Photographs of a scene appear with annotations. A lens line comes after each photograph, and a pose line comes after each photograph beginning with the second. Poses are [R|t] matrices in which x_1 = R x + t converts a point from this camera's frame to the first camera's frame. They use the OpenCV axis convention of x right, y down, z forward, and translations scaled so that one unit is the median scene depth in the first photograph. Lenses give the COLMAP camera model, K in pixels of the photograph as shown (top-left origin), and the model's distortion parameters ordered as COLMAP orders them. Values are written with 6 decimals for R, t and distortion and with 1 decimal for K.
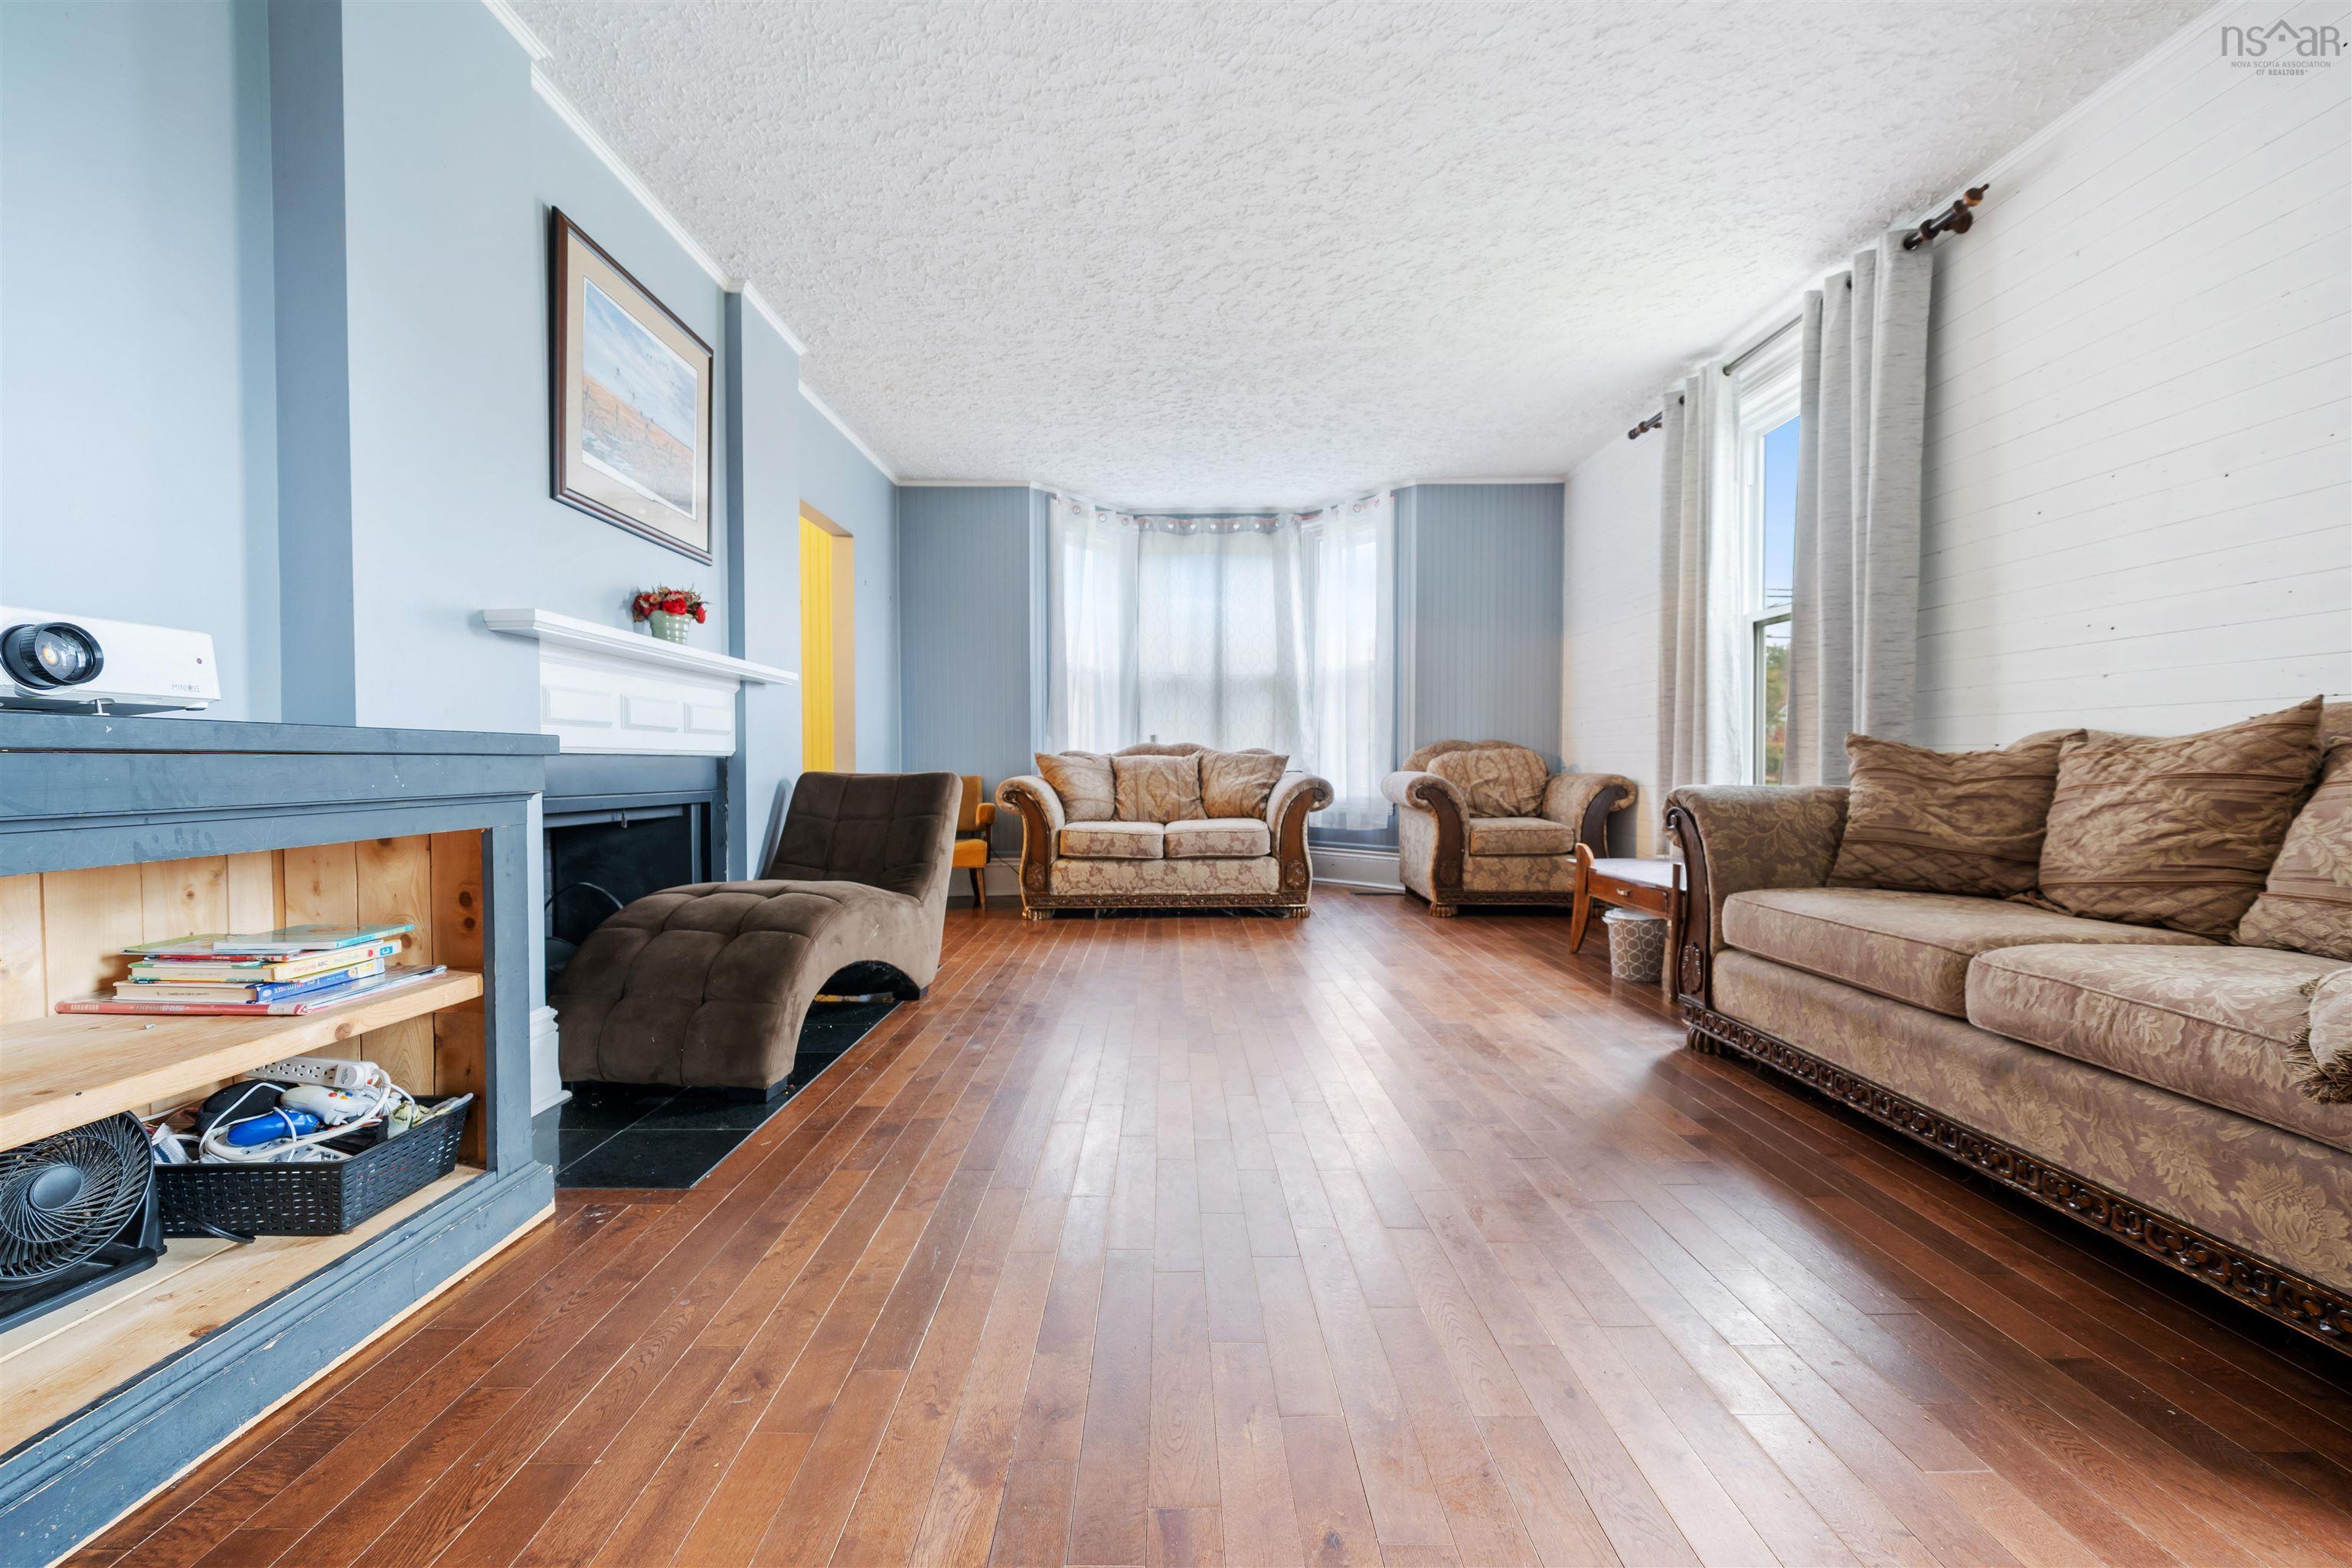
lens RADIAL K [[956.5, 0, 1168.8], [0, 956.5, 790.6], [0, 0, 1]] dist [-0.002543, -0.000449]
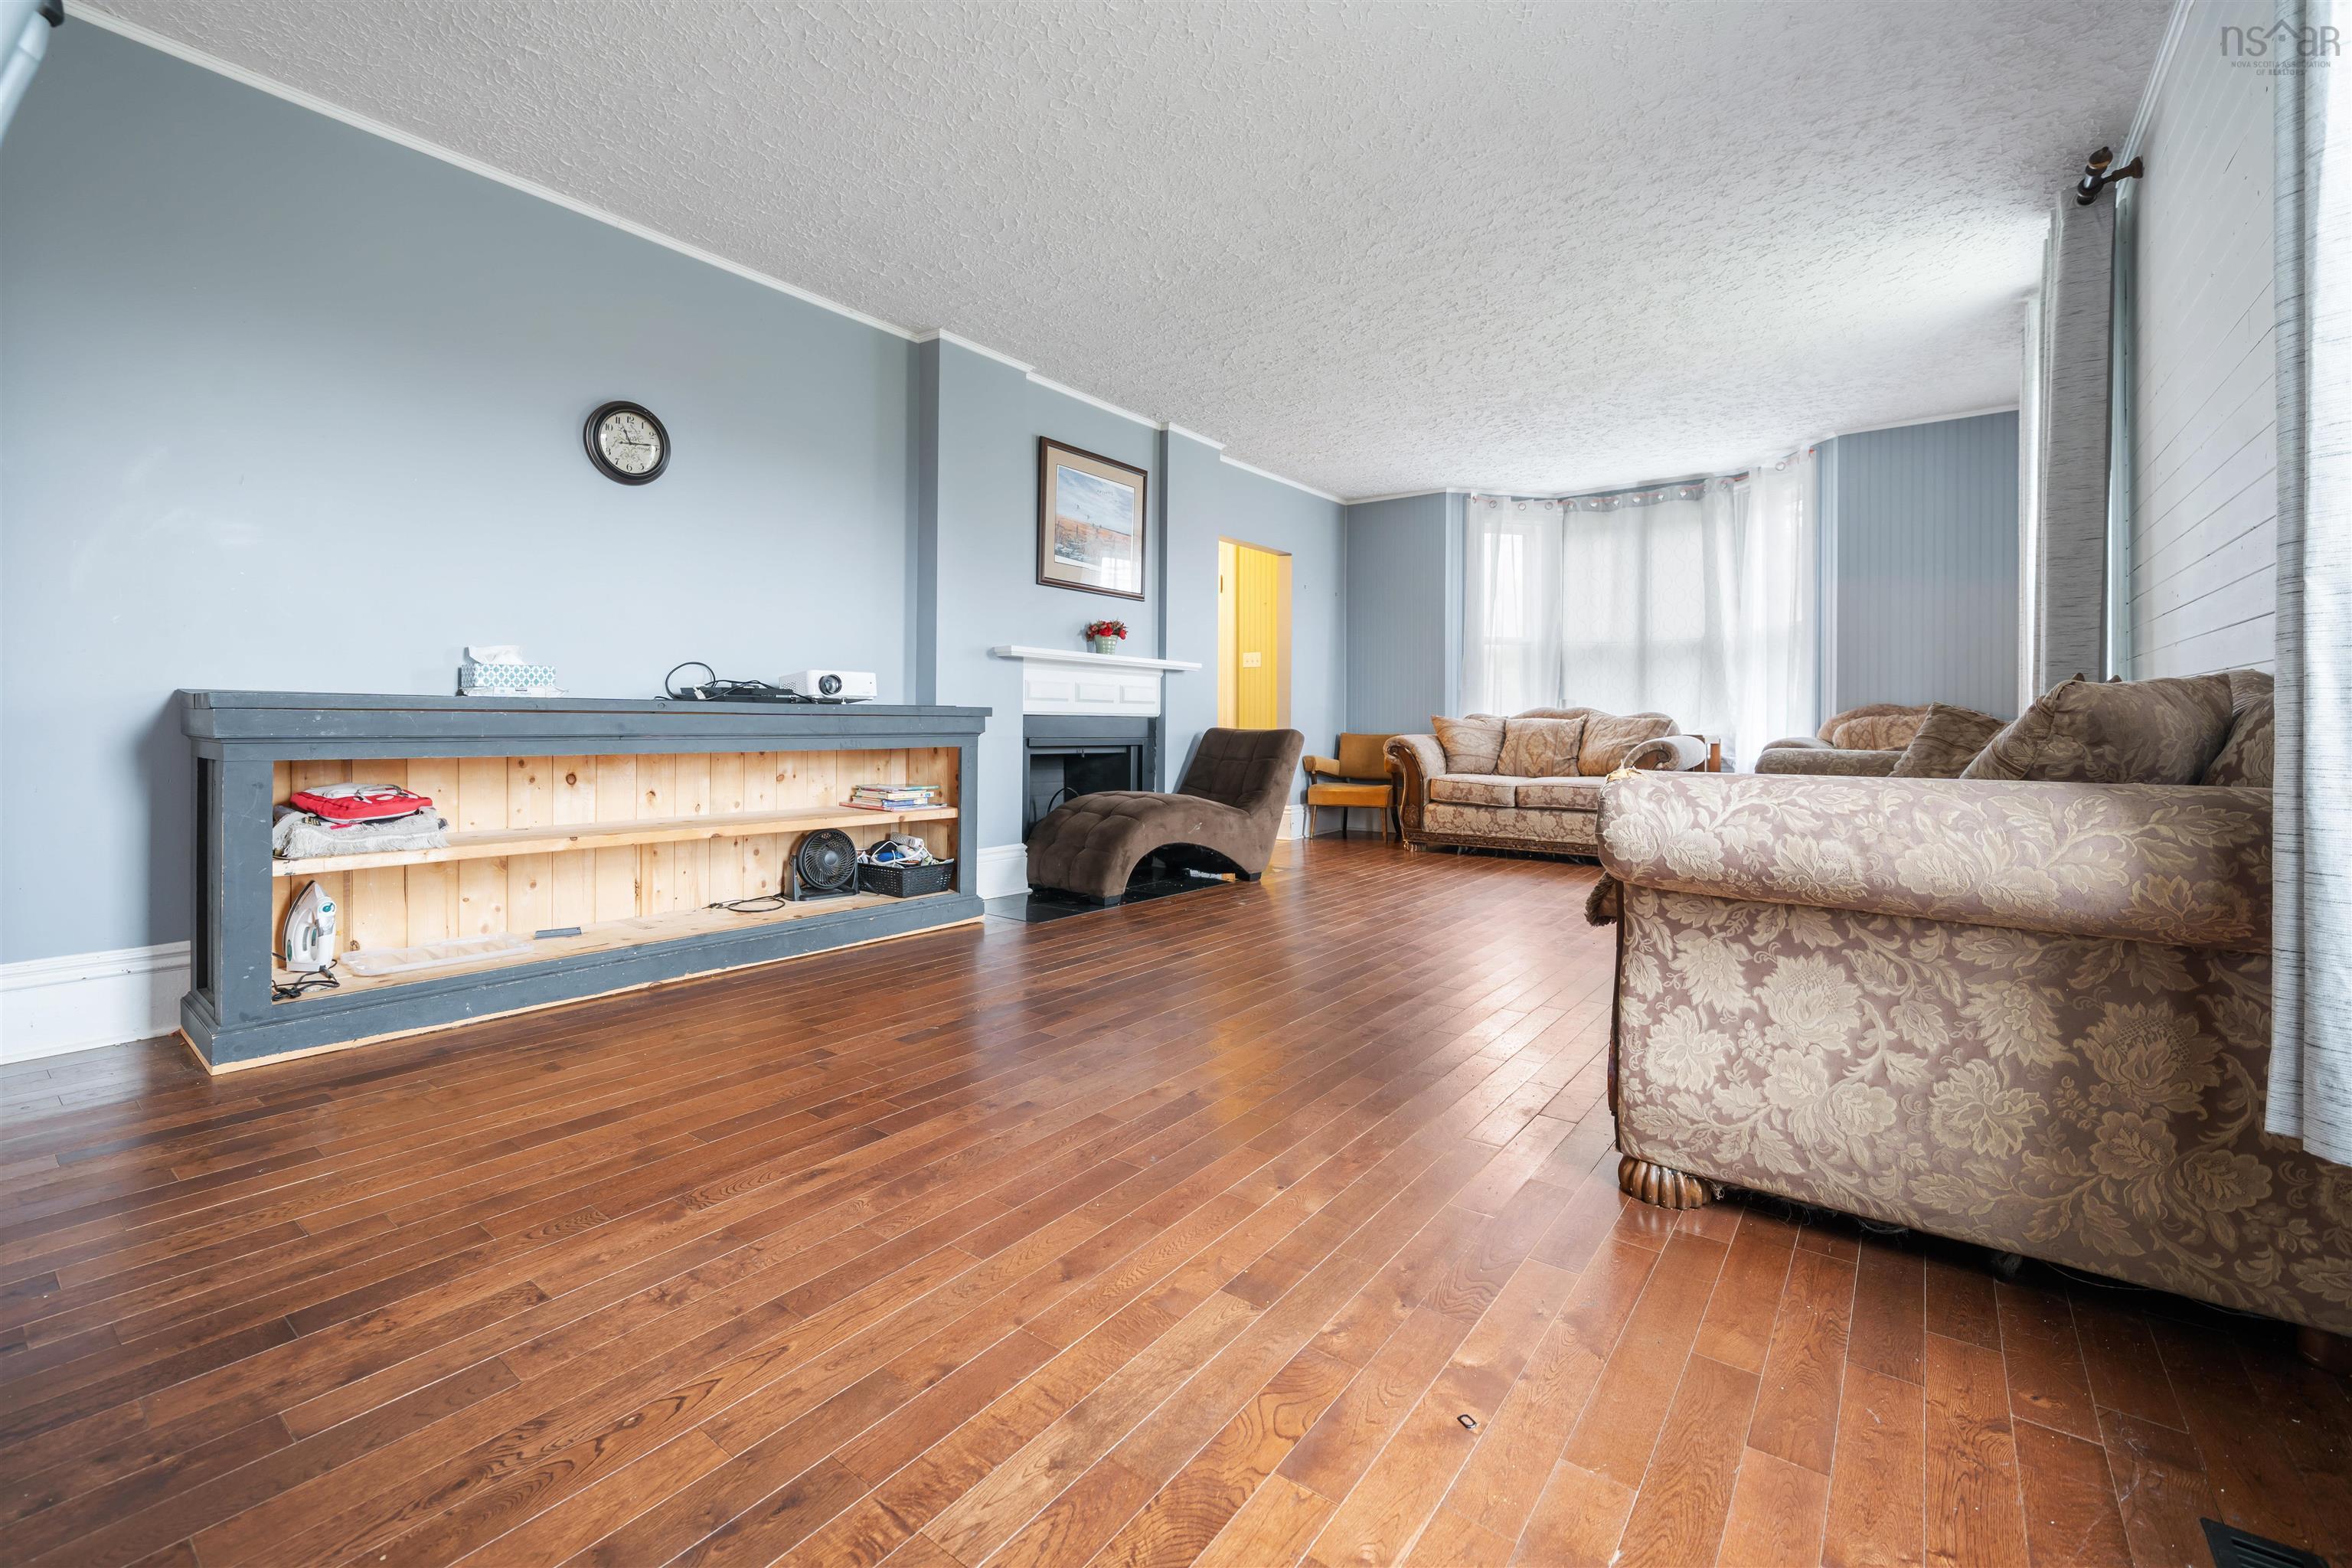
lens RADIAL K [[976.1, 0, 1165.3], [0, 976.1, 740.7], [0, 0, 1]] dist [0.000445, -0.000158]
pose [[0.793372, 0.021521, -0.608357, 0.379595], [-0.028288, 0.999599, -0.001529, 0.003981], [0.608080, 0.018422, 0.793662, -0.201269]]
